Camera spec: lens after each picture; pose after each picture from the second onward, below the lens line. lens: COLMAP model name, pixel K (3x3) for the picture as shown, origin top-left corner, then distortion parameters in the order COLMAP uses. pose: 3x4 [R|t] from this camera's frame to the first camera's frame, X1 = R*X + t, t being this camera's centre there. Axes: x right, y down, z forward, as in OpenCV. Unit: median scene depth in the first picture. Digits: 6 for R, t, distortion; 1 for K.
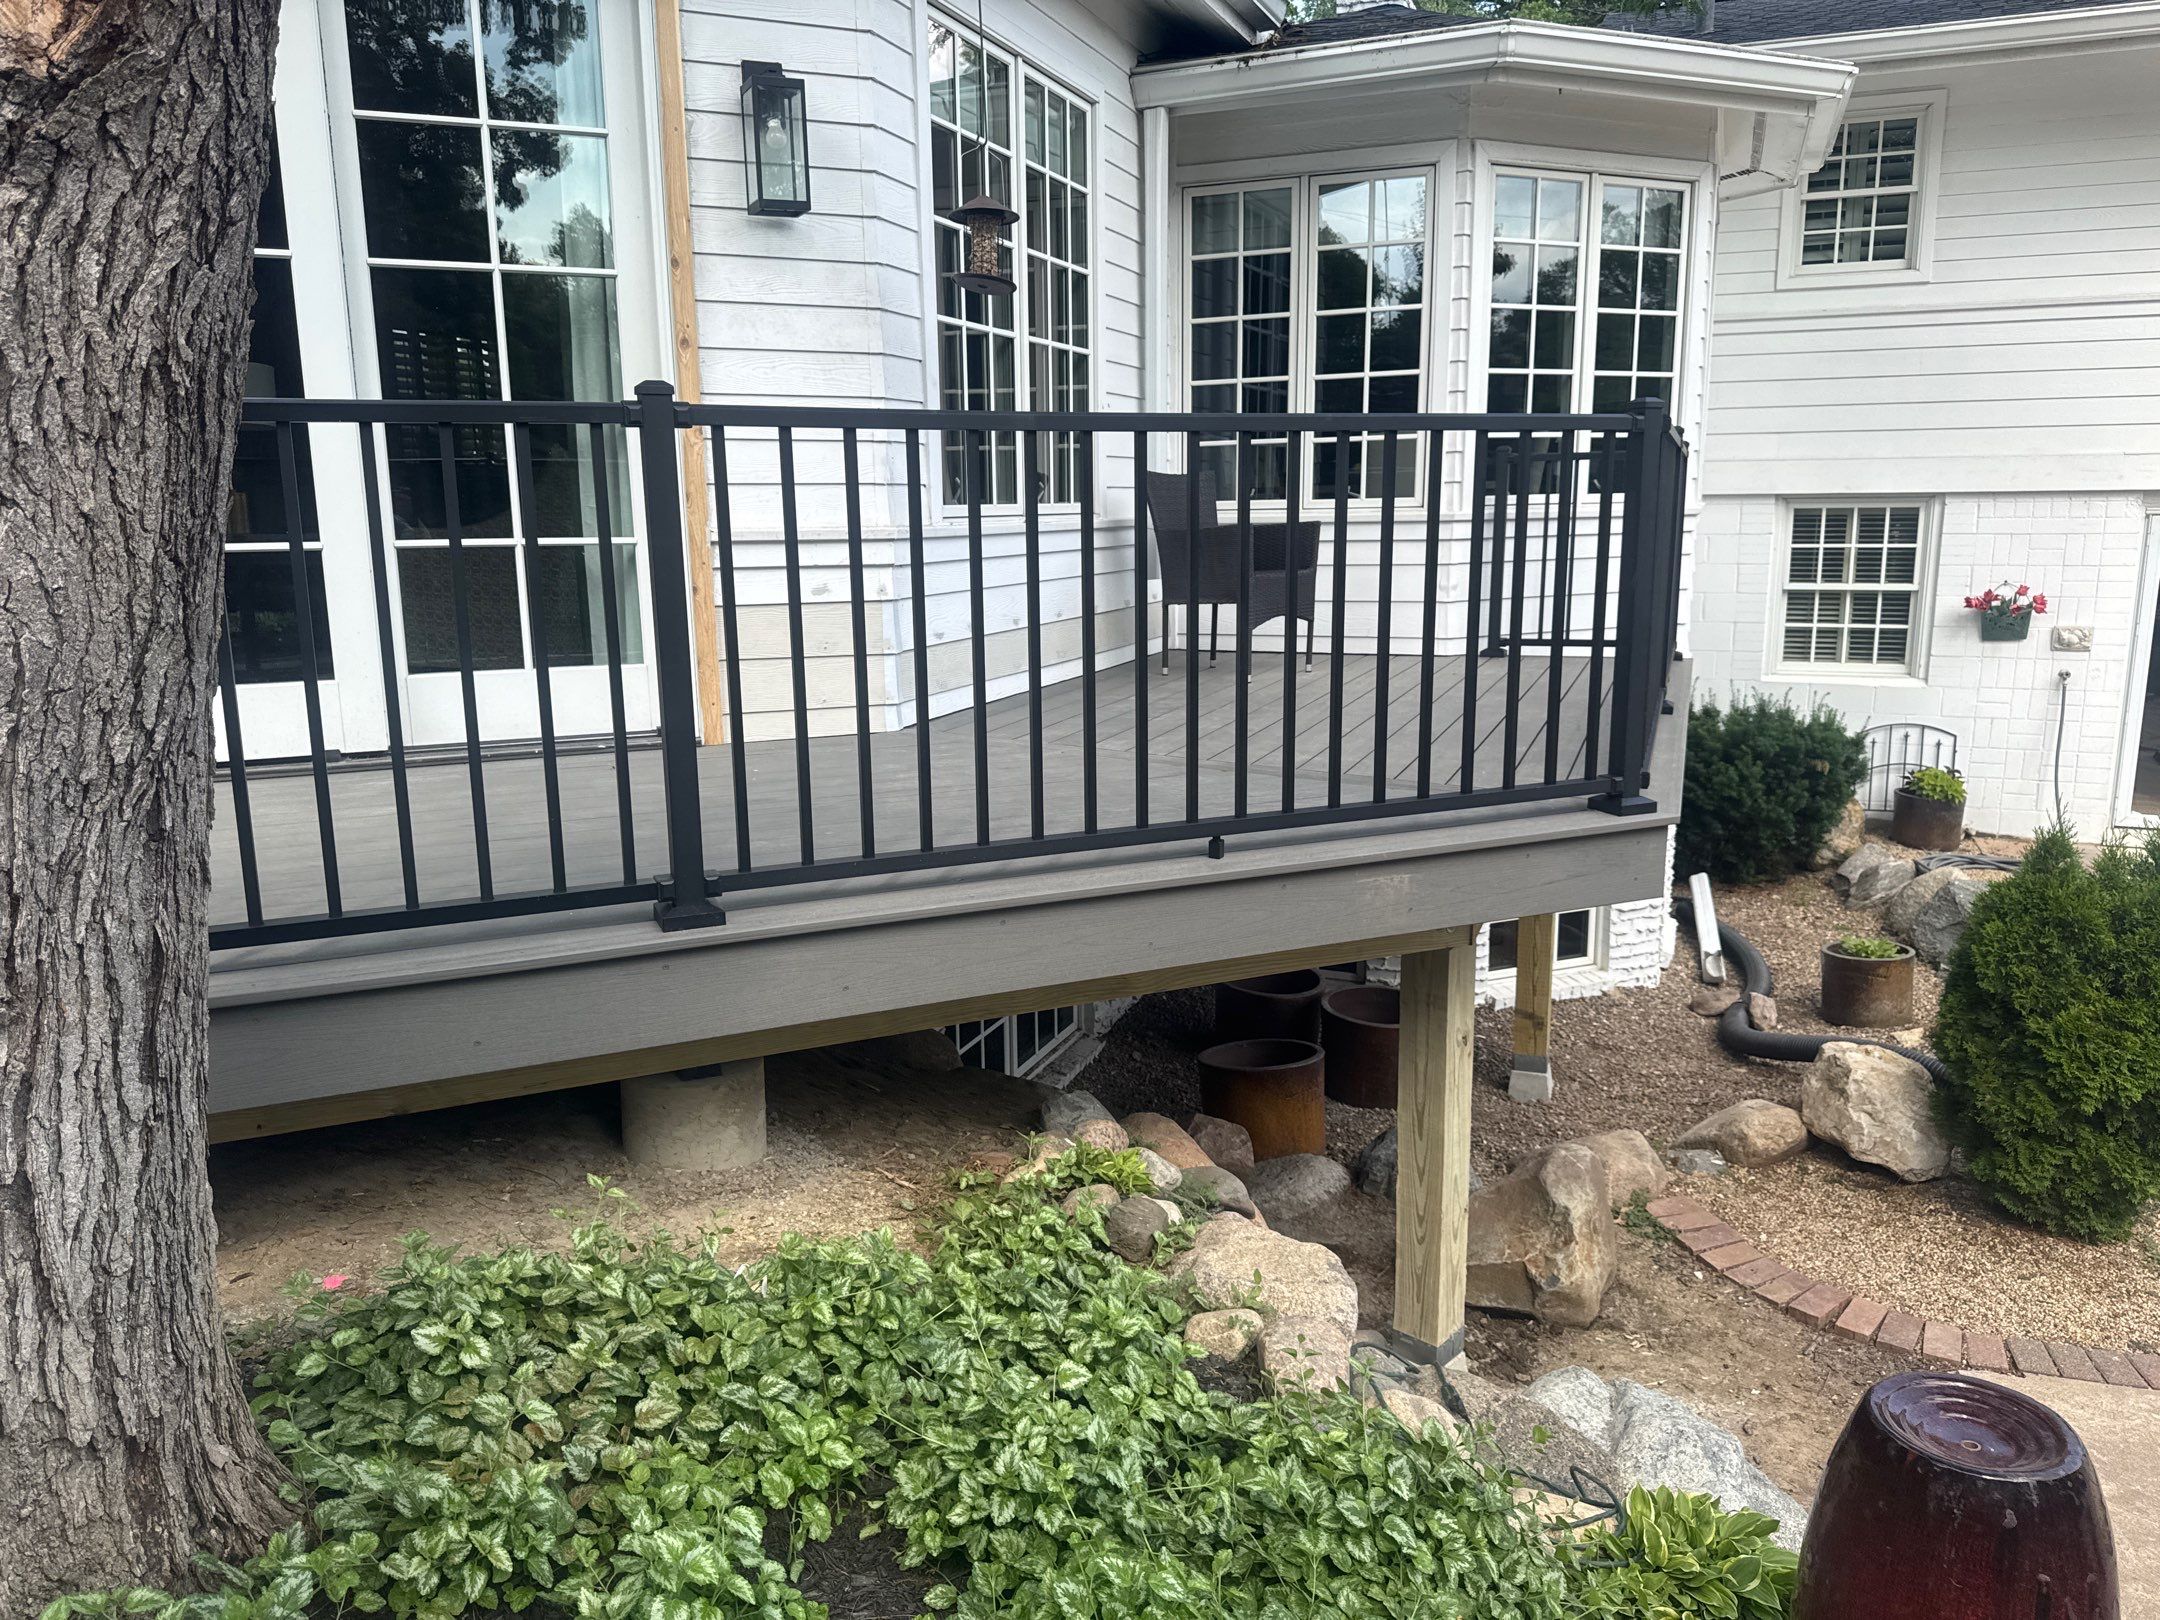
lens RADIAL K [[1531.9, 0, 1088.4], [0, 1531.9, 806.3], [0, 0, 1]] dist [0.018352, -0.019209]
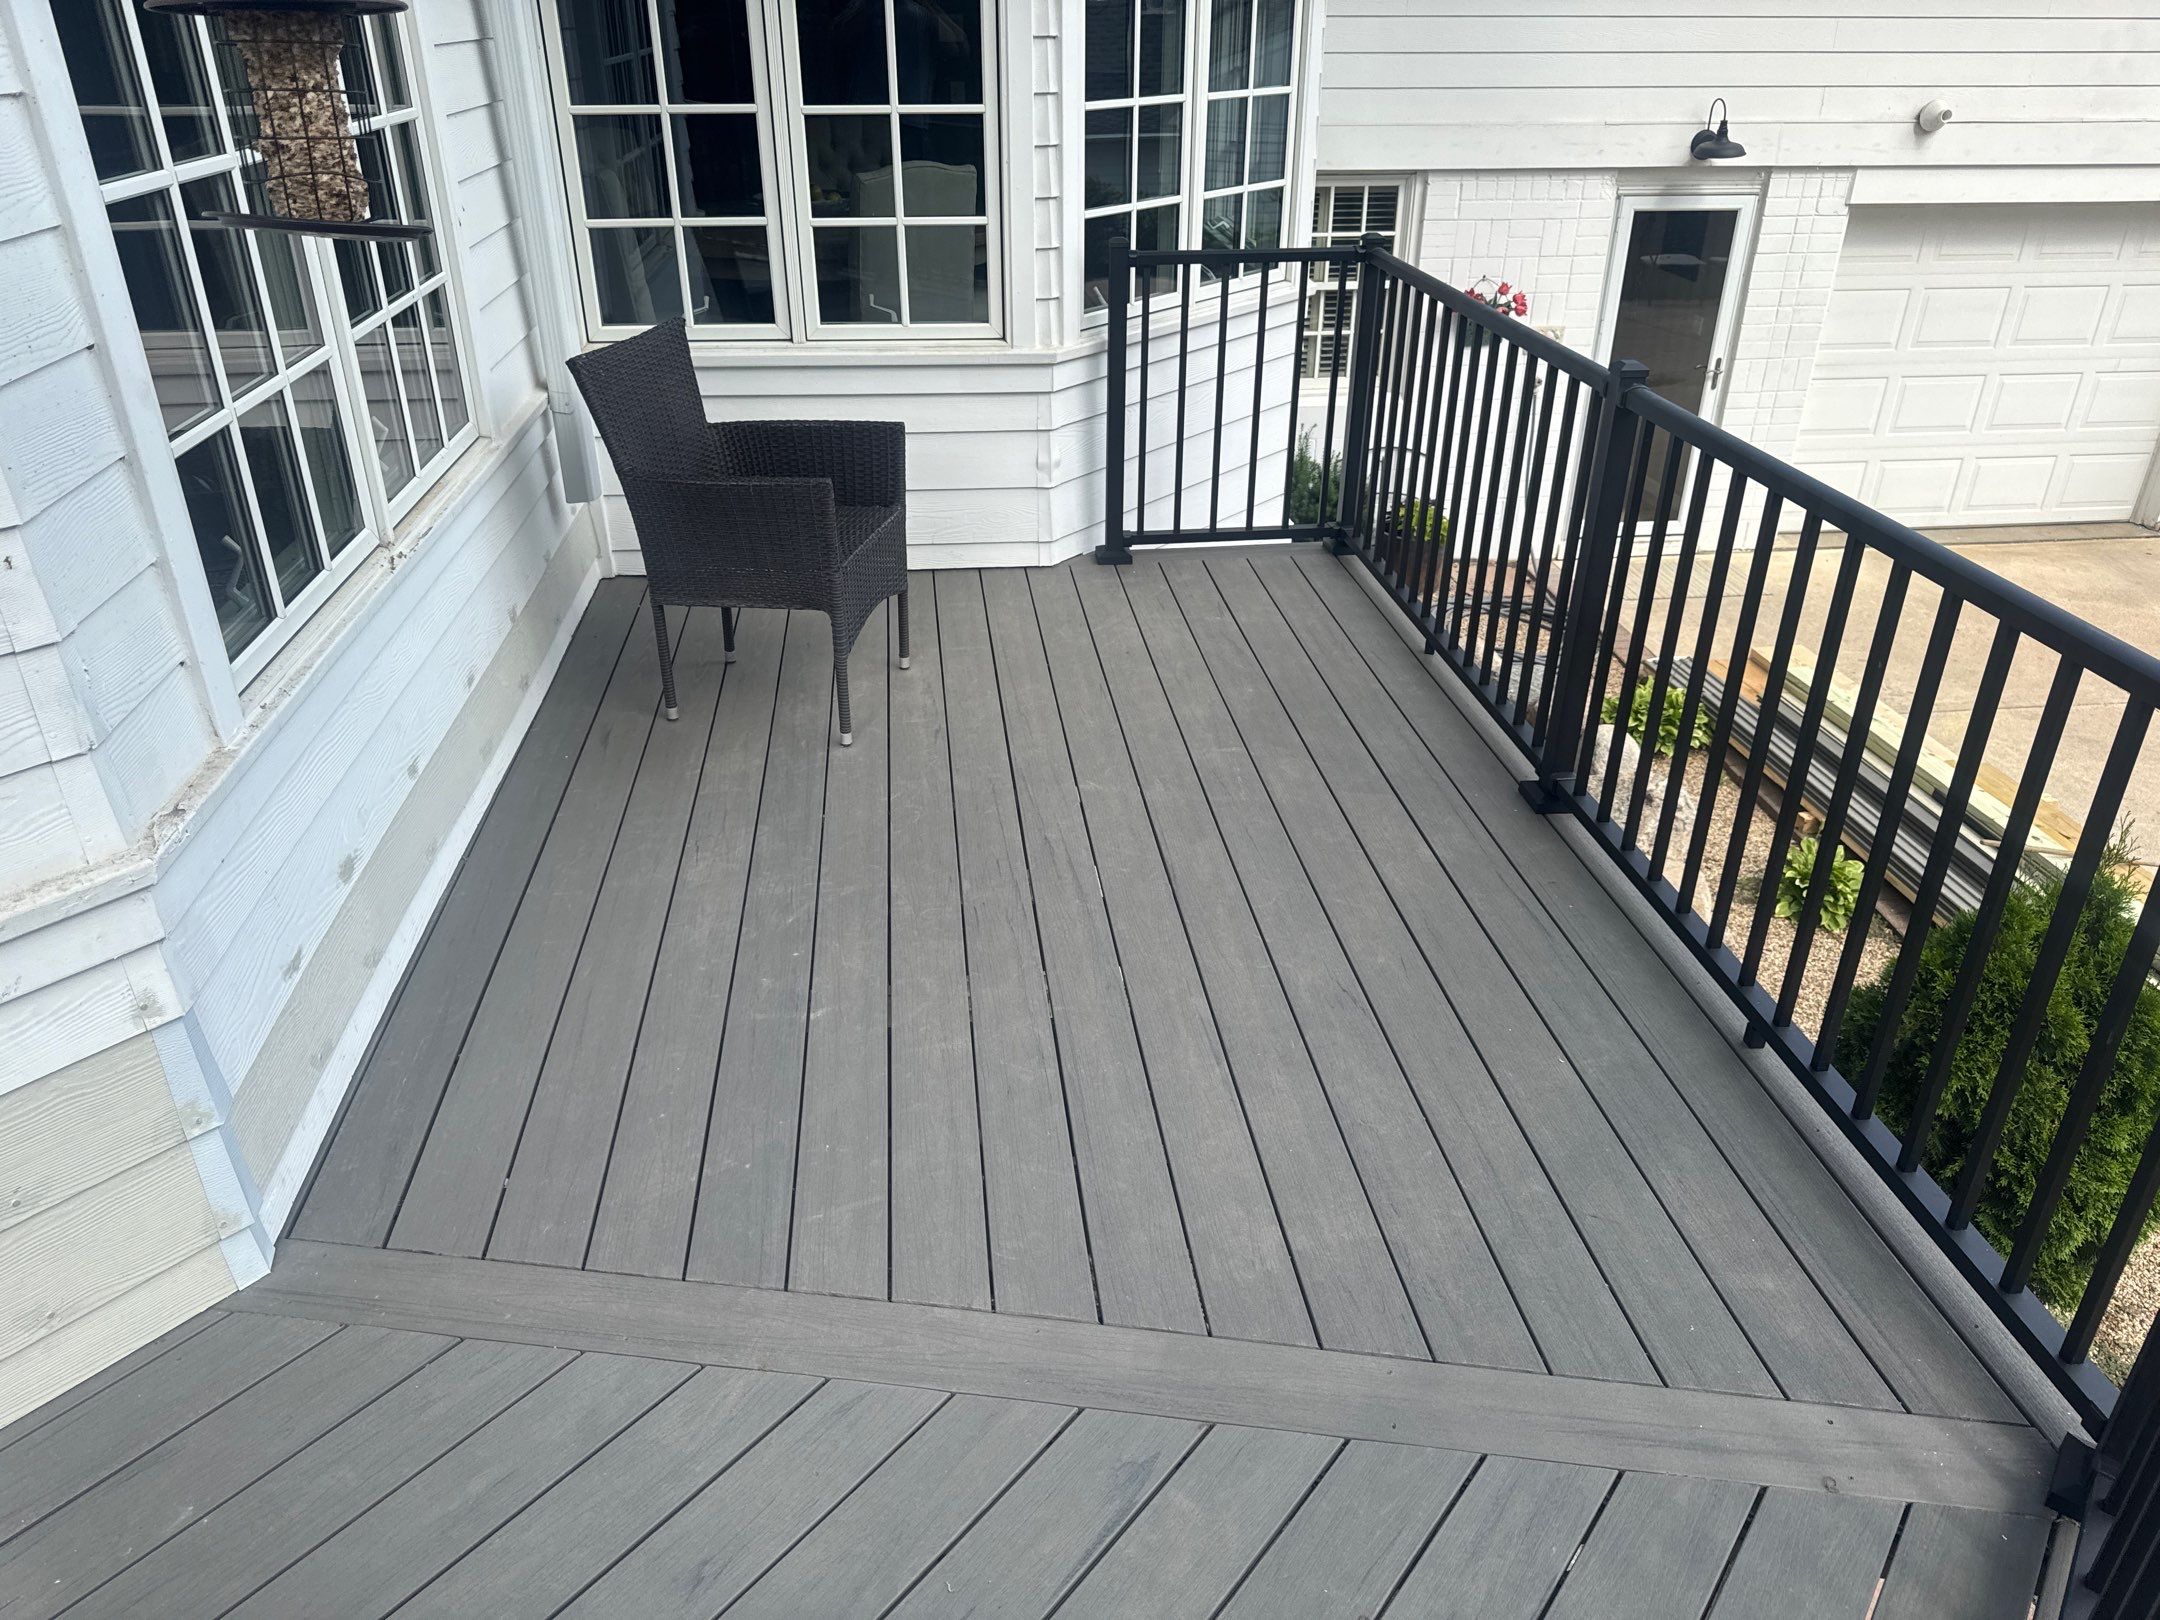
lens RADIAL K [[1543.2, 0, 1058.7], [0, 1543.2, 818.4], [0, 0, 1]] dist [-0.002227, -0.000250]
pose [[0.887583, -0.207558, 0.411237, -0.066910], [0.079723, 0.948479, 0.306645, -0.205885], [-0.453696, -0.239388, 0.858402, 0.406088]]
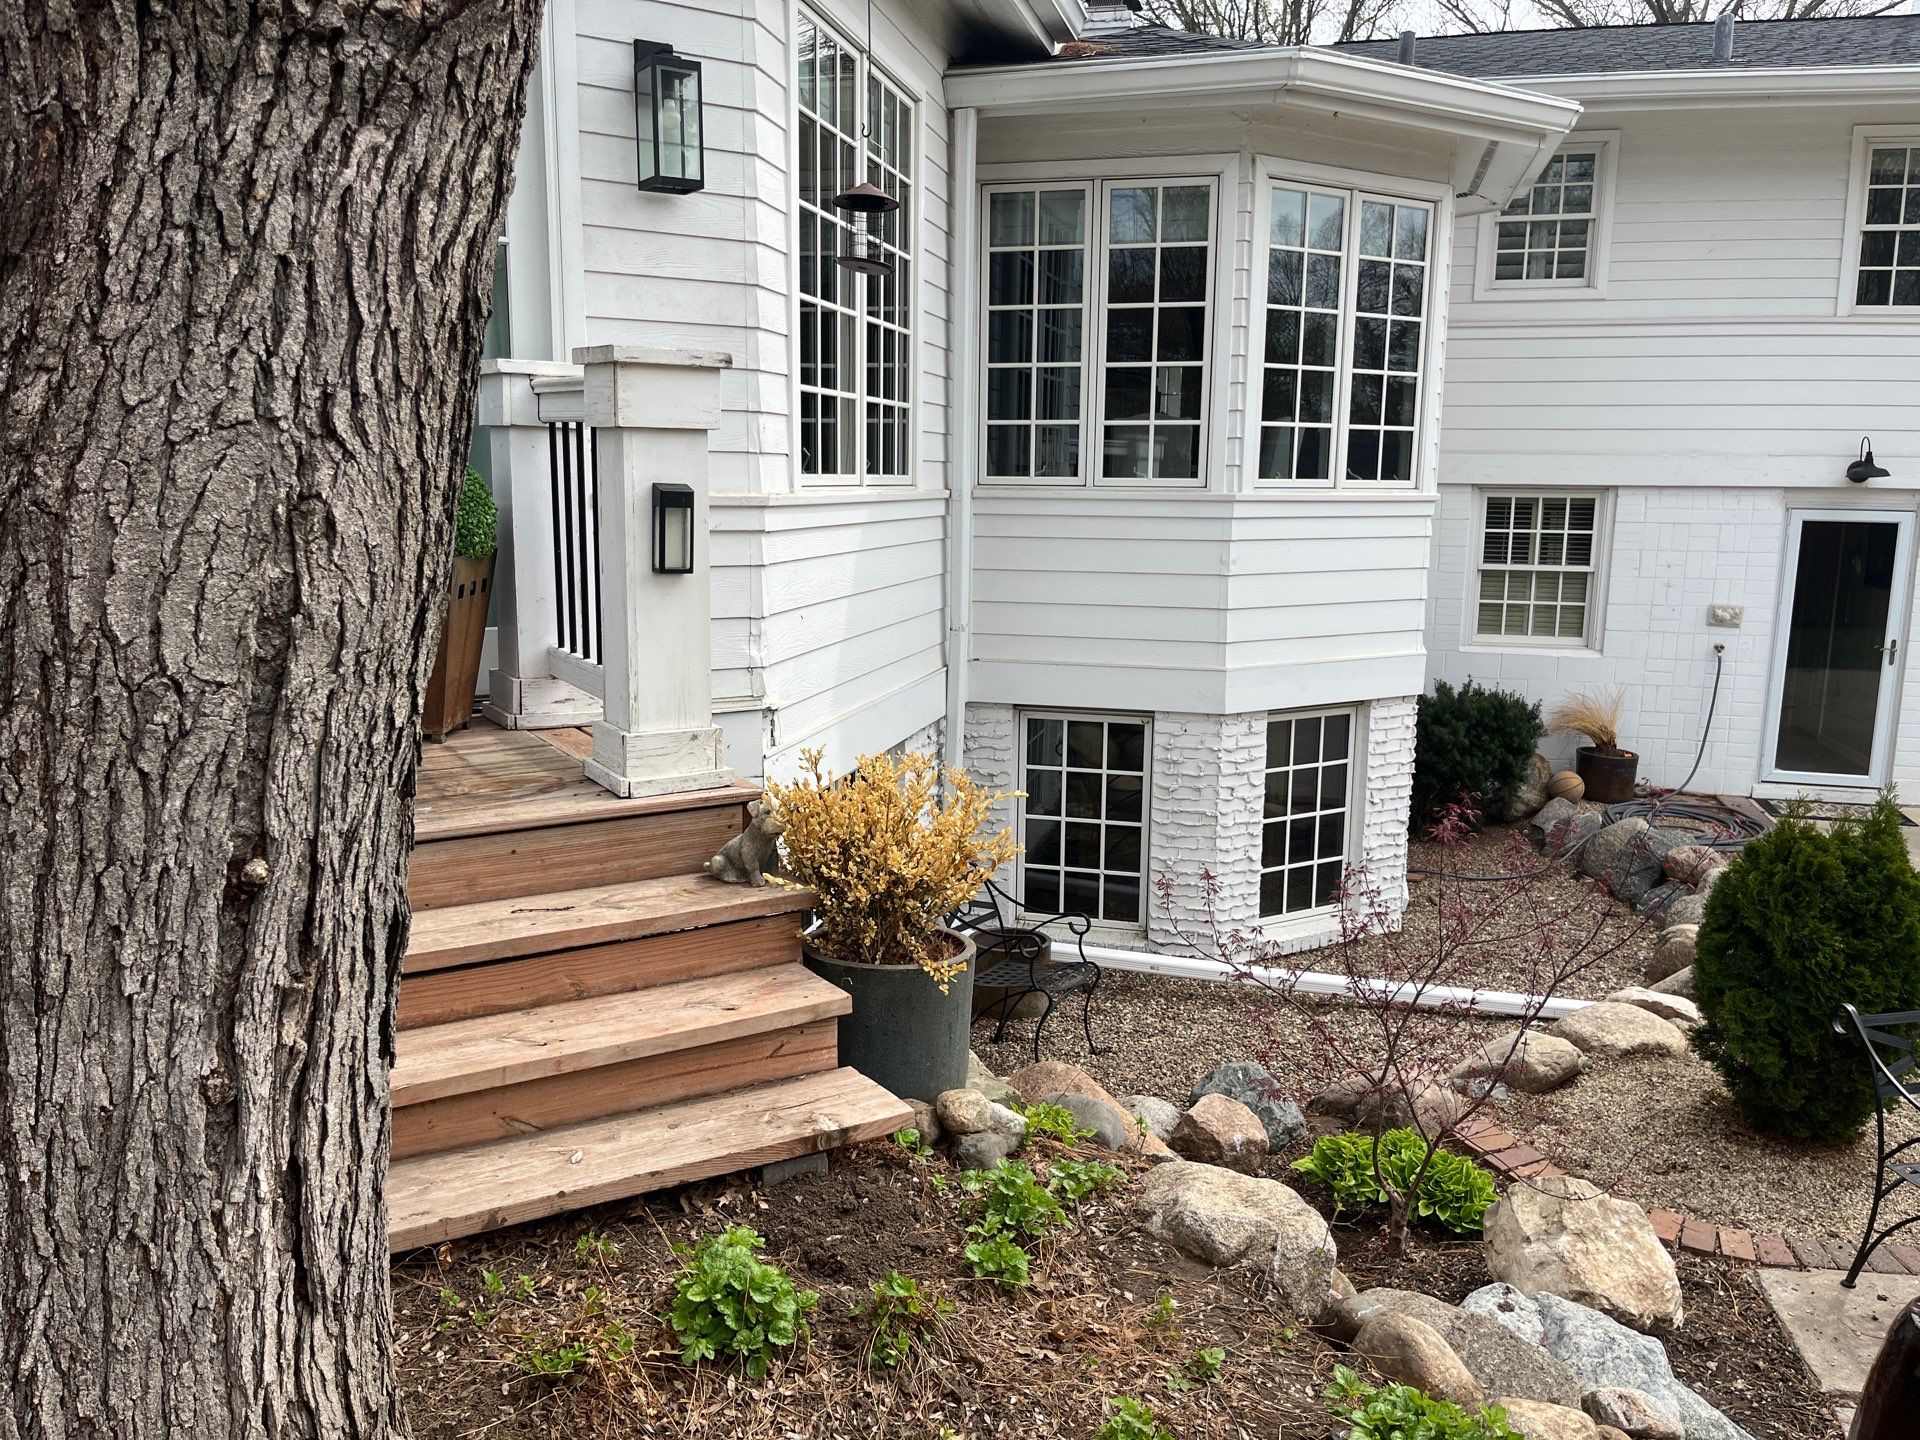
lens RADIAL K [[1448.0, 0, 953.9], [0, 1448.0, 734.0], [0, 0, 1]] dist [0.062531, -0.086174]
pose [[0.991086, -0.001235, 0.133220, -0.099357], [0.004220, 0.999746, -0.022126, -0.000404], [-0.133159, 0.022491, 0.990839, 0.011020]]
